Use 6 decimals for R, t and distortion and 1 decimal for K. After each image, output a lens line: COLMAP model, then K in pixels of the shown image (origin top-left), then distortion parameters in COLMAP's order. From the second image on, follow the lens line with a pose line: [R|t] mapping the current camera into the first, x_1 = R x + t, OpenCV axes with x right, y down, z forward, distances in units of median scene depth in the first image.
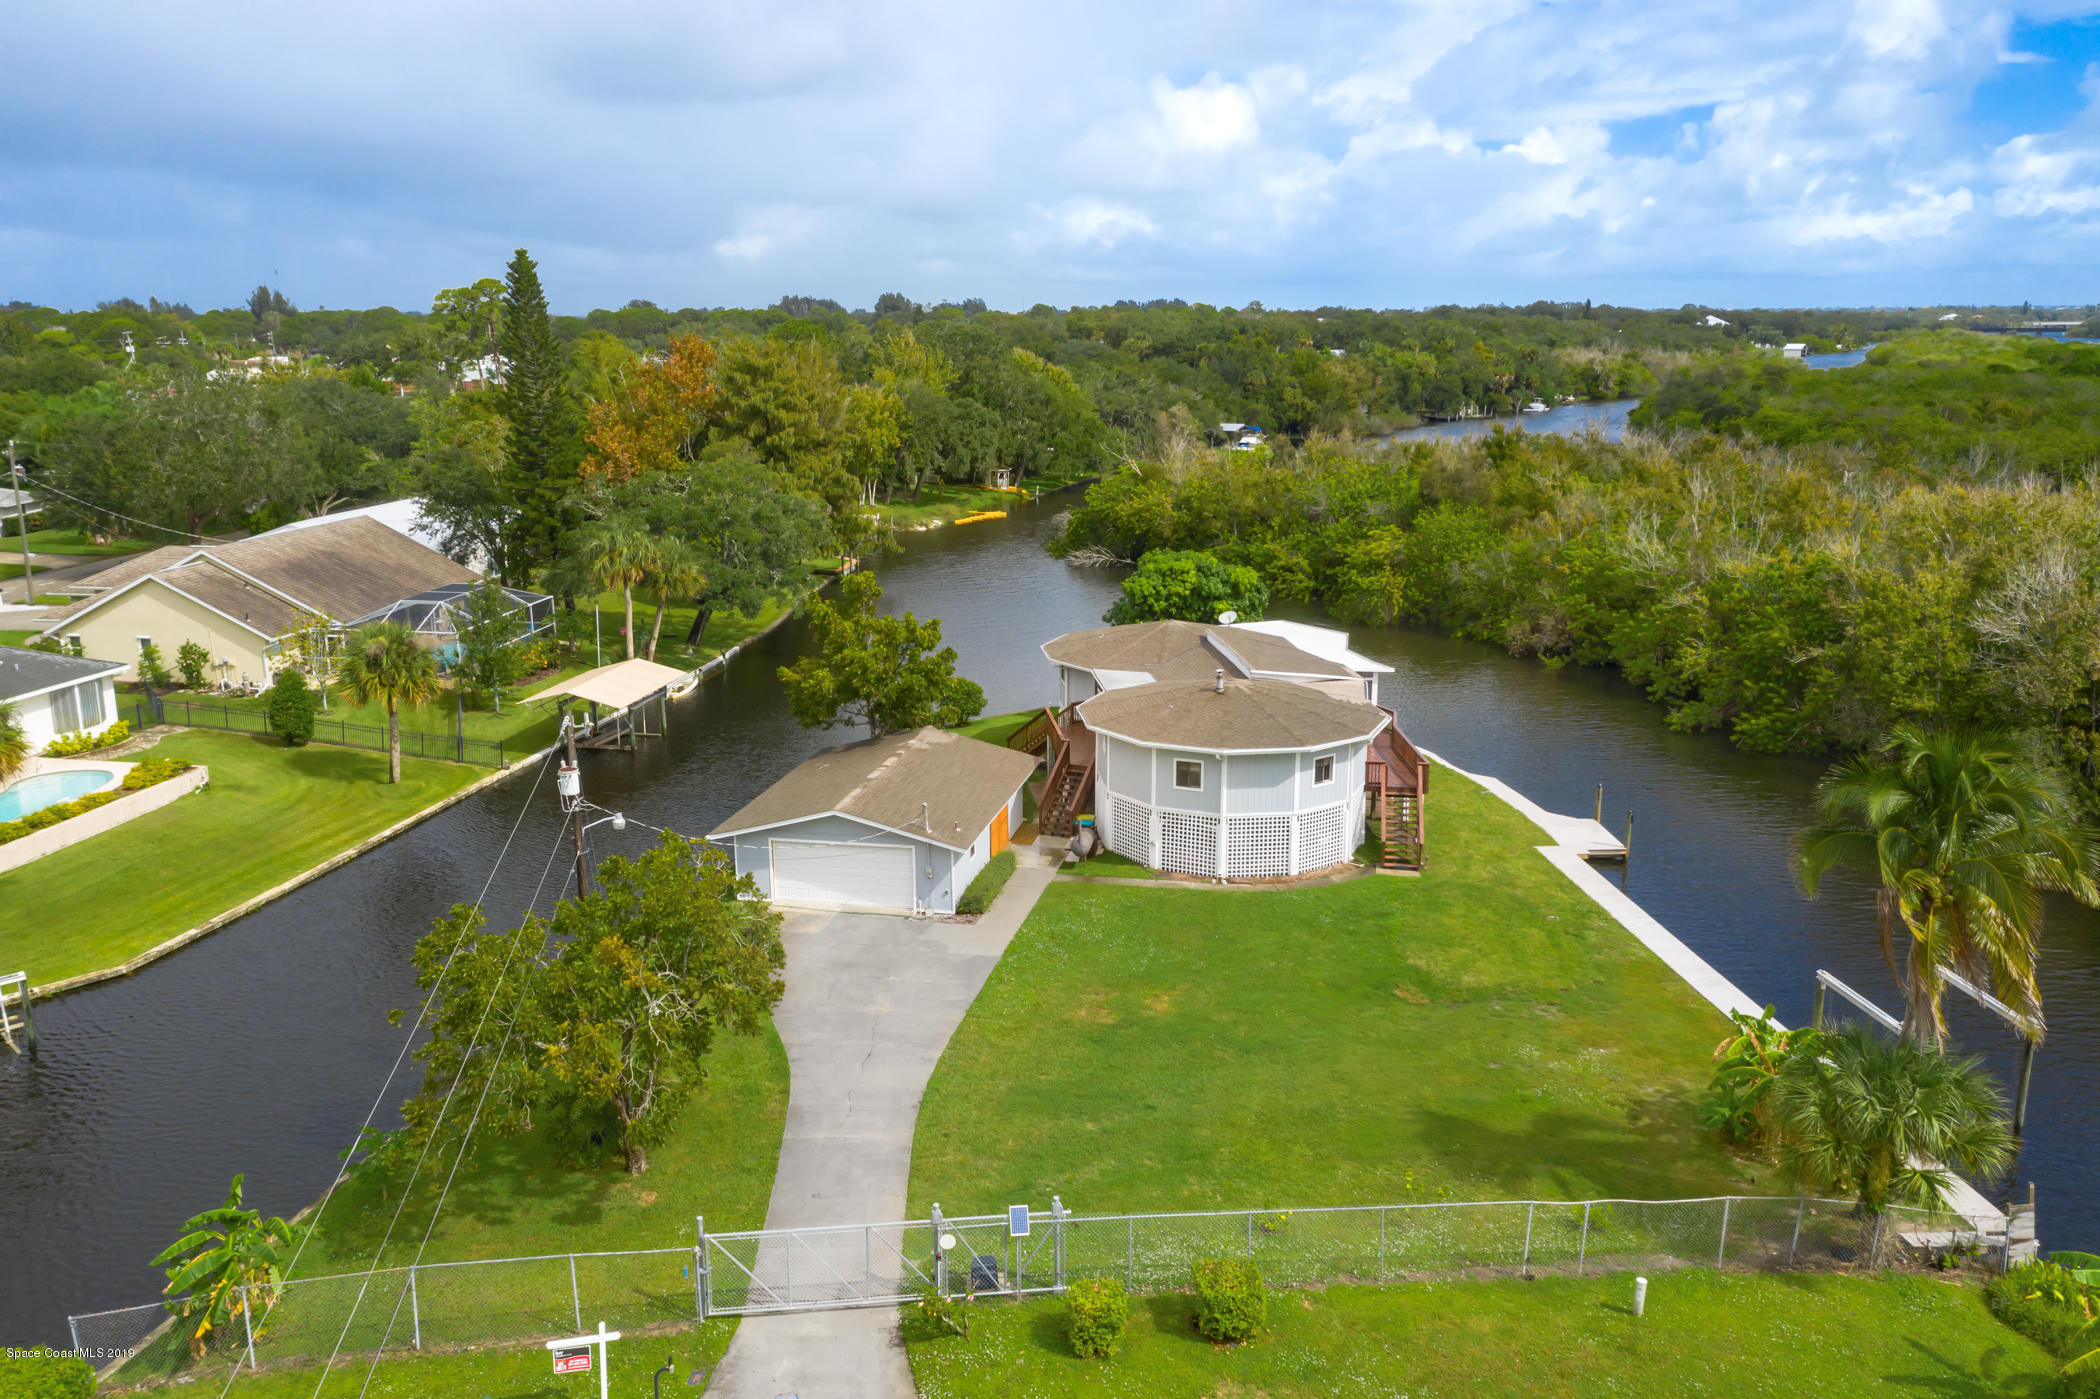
lens RADIAL K [[1674.7, 0, 1049.8], [0, 1674.7, 706.7], [0, 0, 1]] dist [-0.004607, 0.065030]
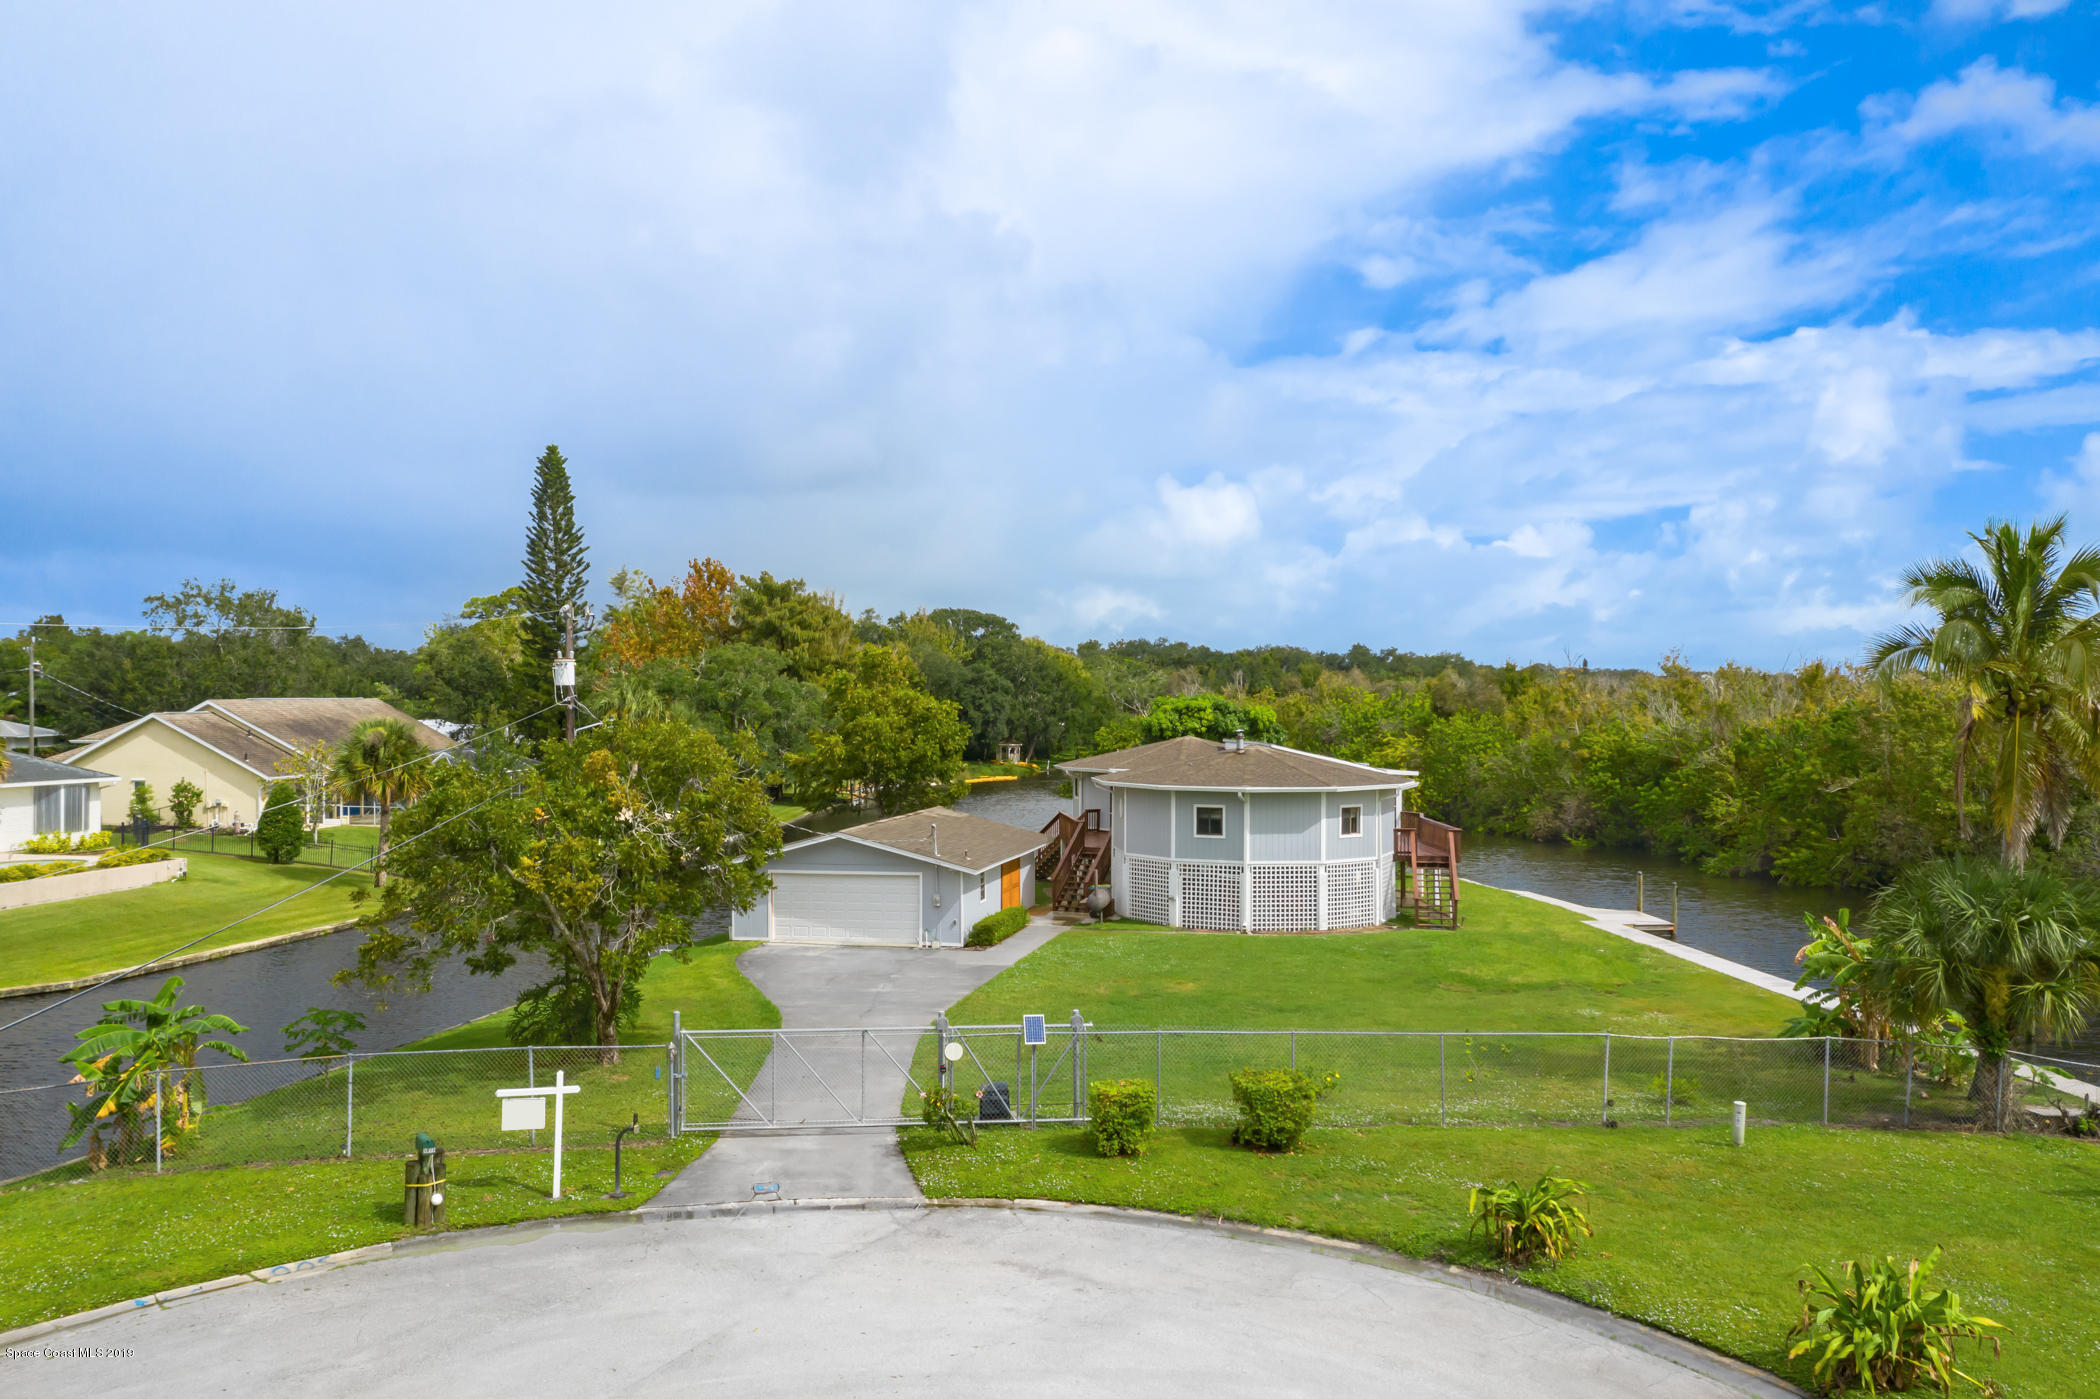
lens RADIAL K [[1676.5, 0, 1051.4], [0, 1676.5, 698.7], [0, 0, 1]] dist [-0.004197, 0.057438]
pose [[0.999978, 0.004835, -0.004610, -0.002452], [-0.005769, 0.972965, -0.230879, 0.137097], [0.003369, 0.230900, 0.972972, 0.036794]]
